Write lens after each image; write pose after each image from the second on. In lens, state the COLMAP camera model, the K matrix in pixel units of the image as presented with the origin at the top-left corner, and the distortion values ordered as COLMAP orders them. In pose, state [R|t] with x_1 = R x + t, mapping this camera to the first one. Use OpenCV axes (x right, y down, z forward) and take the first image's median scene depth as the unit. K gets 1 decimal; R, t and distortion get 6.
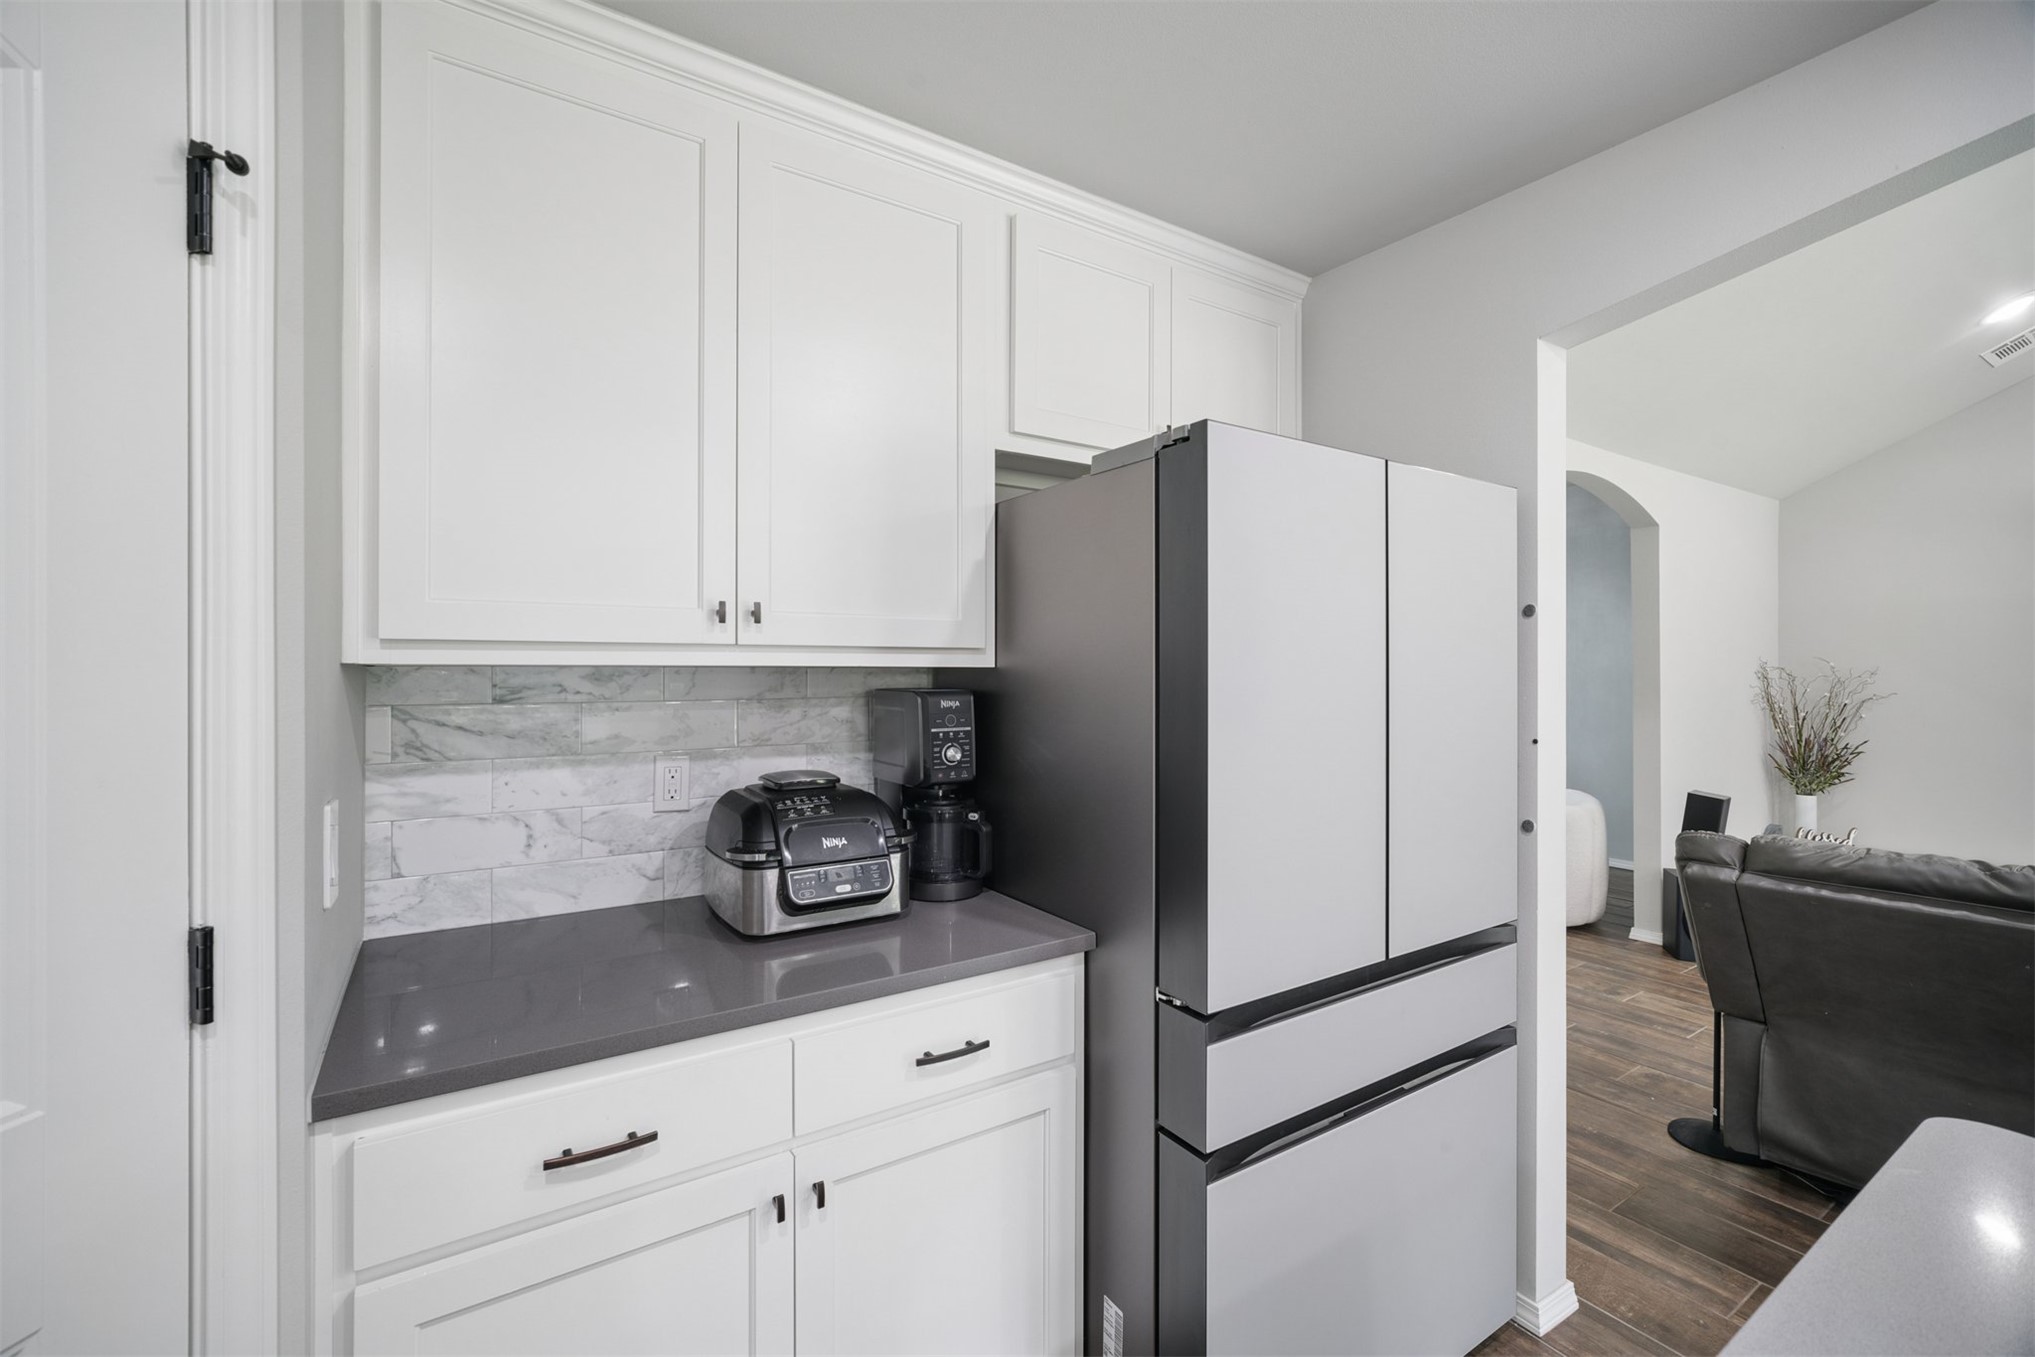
lens RADIAL K [[857.1, 0, 1003.8], [0, 857.1, 669.4], [0, 0, 1]] dist [-0.023362, 0.011615]
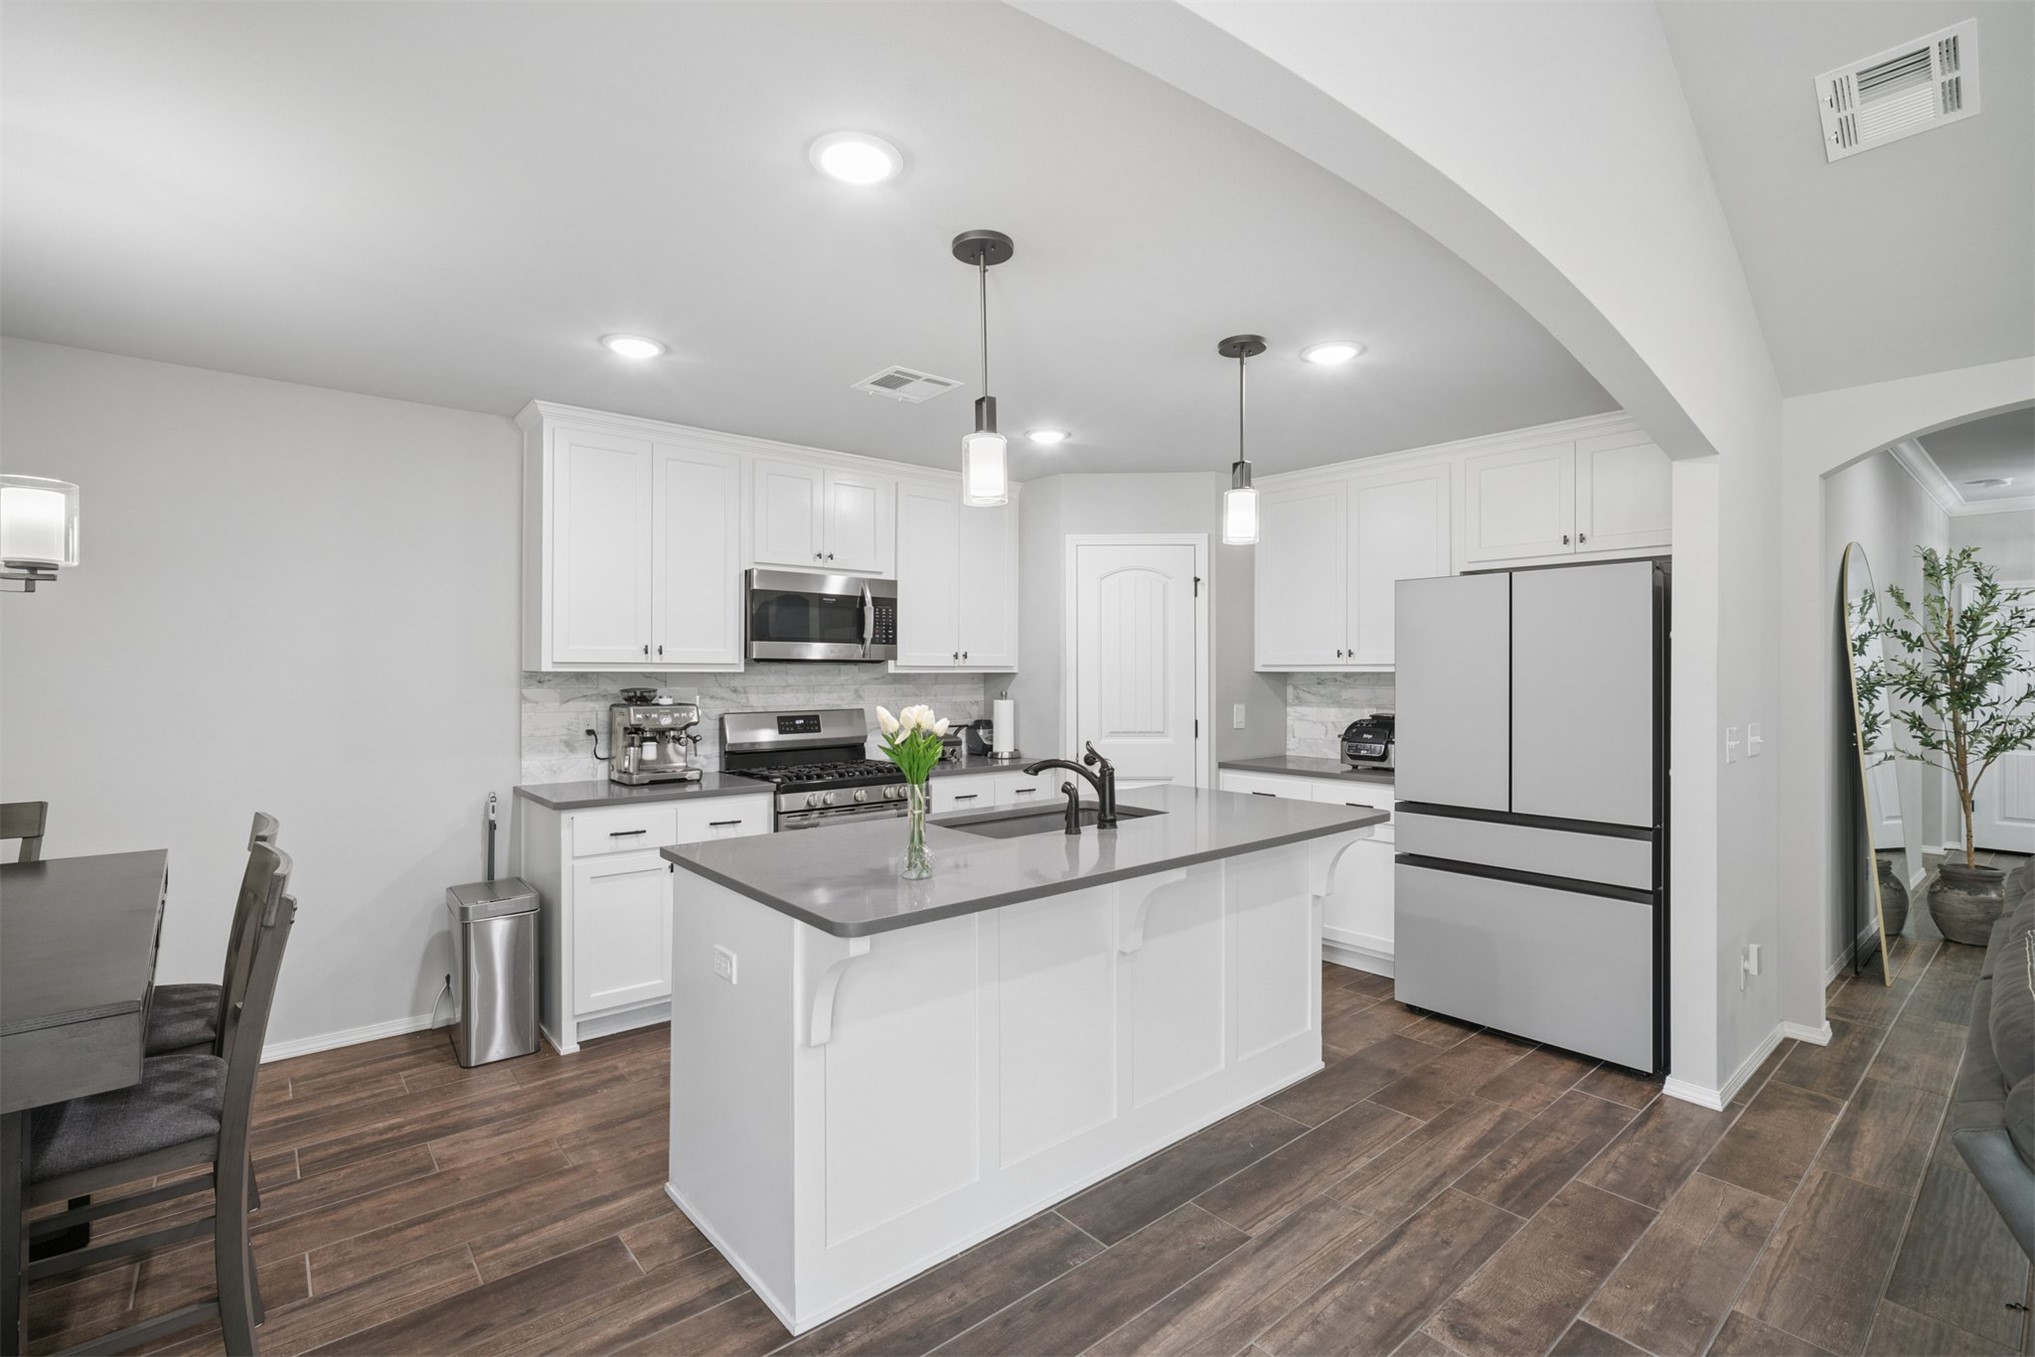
lens RADIAL K [[911.9, 0, 1005.6], [0, 911.9, 672.9], [0, 0, 1]] dist [0.000445, 0.002062]
pose [[0.123102, -0.000419, -0.992394, 2.192176], [-0.001644, 0.999998, -0.000626, 0.002338], [0.992393, 0.001709, 0.123102, -0.437492]]
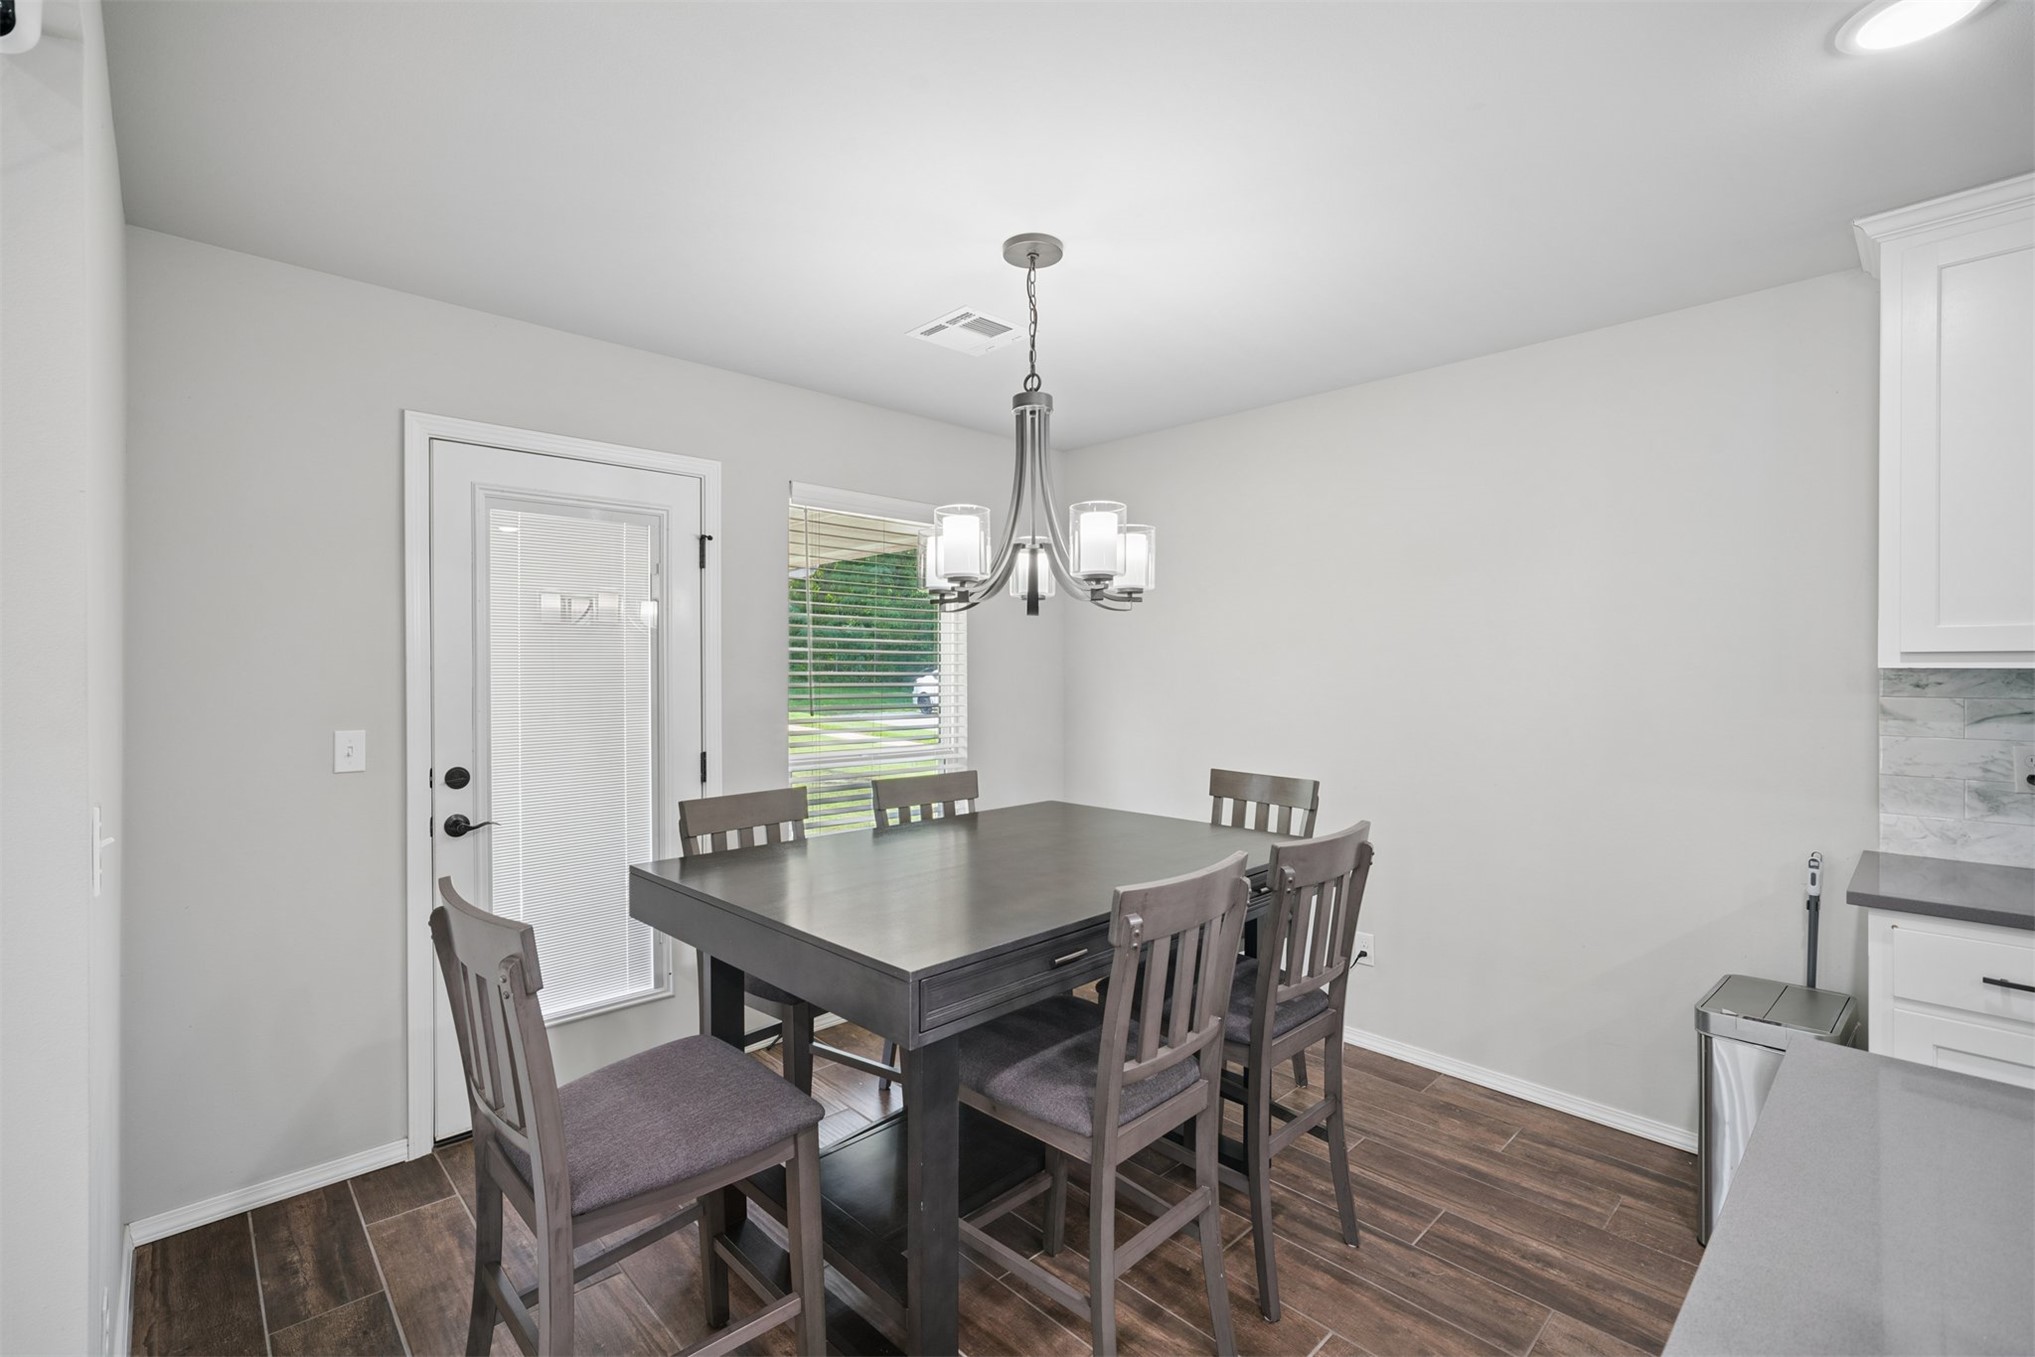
lens RADIAL K [[890.7, 0, 999.0], [0, 890.7, 672.1], [0, 0, 1]] dist [-0.005356, 0.000151]
pose [[-0.983338, -0.003001, -0.181763, 1.420206], [-0.003976, 0.999980, 0.005001, 0.003779], [0.181745, 0.005641, -0.983330, -0.265126]]
